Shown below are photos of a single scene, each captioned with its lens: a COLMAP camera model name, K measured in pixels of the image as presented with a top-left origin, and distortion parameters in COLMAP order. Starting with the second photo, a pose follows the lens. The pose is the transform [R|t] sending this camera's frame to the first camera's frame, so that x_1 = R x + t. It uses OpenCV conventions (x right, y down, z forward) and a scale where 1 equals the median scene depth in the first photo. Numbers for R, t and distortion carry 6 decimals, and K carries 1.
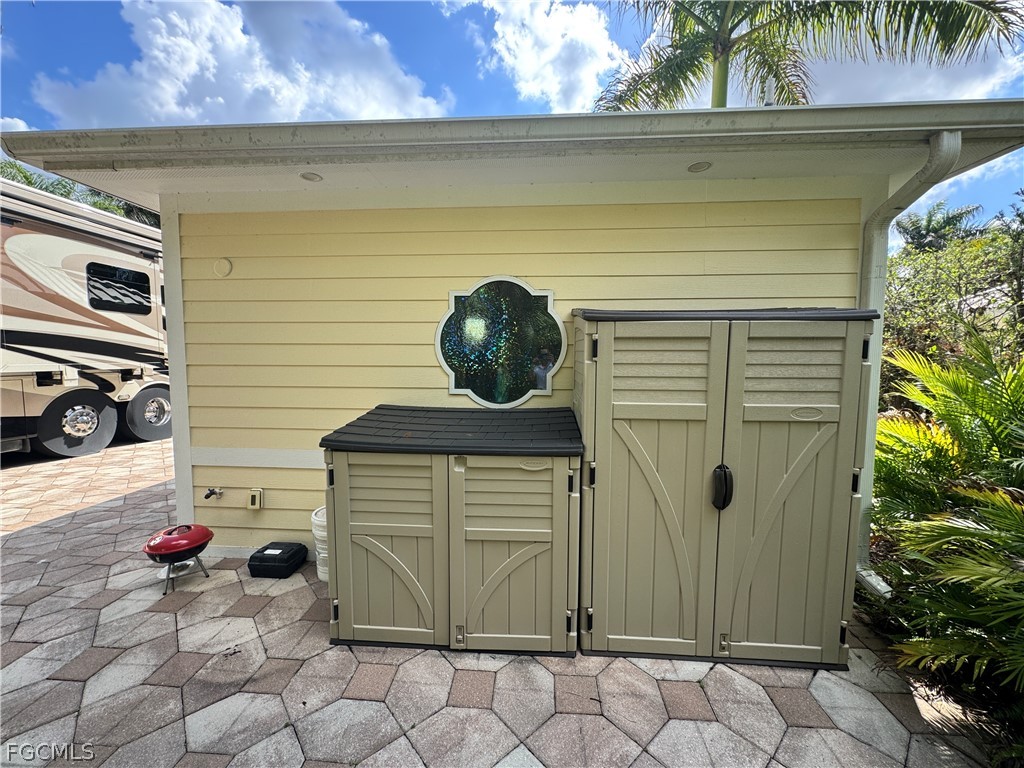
lens RADIAL K [[405.5, 0, 509.4], [0, 405.5, 381.6], [0, 0, 1]] dist [-0.000861, -0.000034]
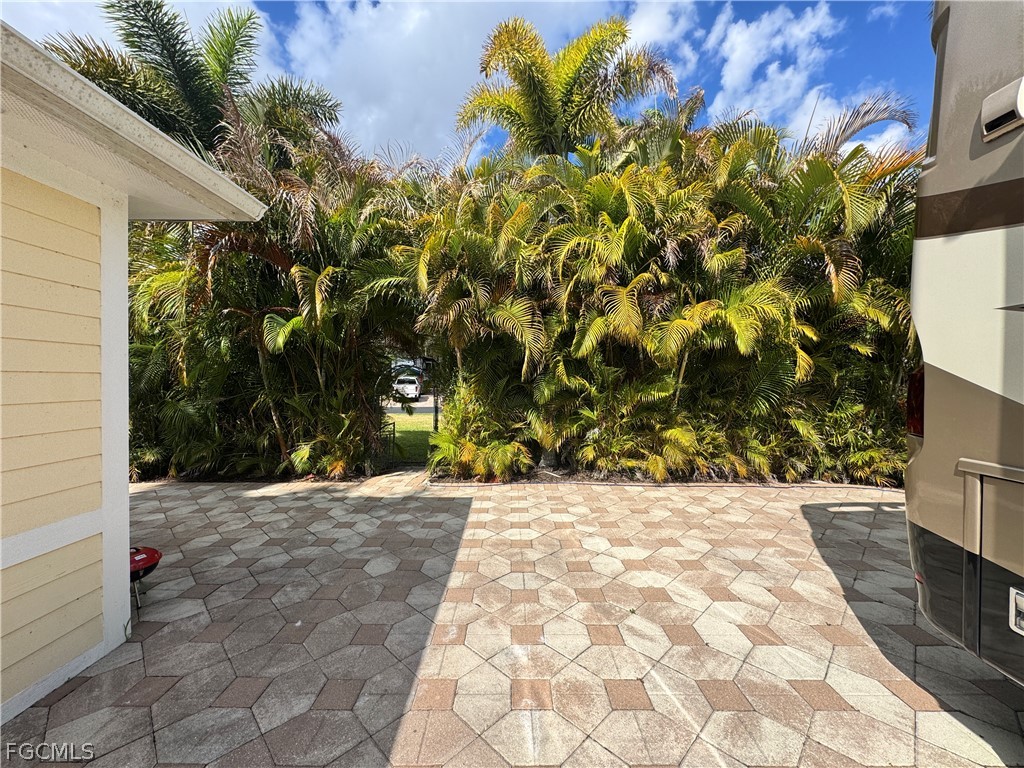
lens RADIAL K [[405.5, 0, 506.1], [0, 405.5, 379.9], [0, 0, 1]] dist [-0.000861, -0.000034]
pose [[-0.998317, -0.004389, -0.057824, -2.214507], [-0.008224, 0.997769, 0.066255, -0.193515], [0.057405, 0.066619, -0.996126, 2.655933]]
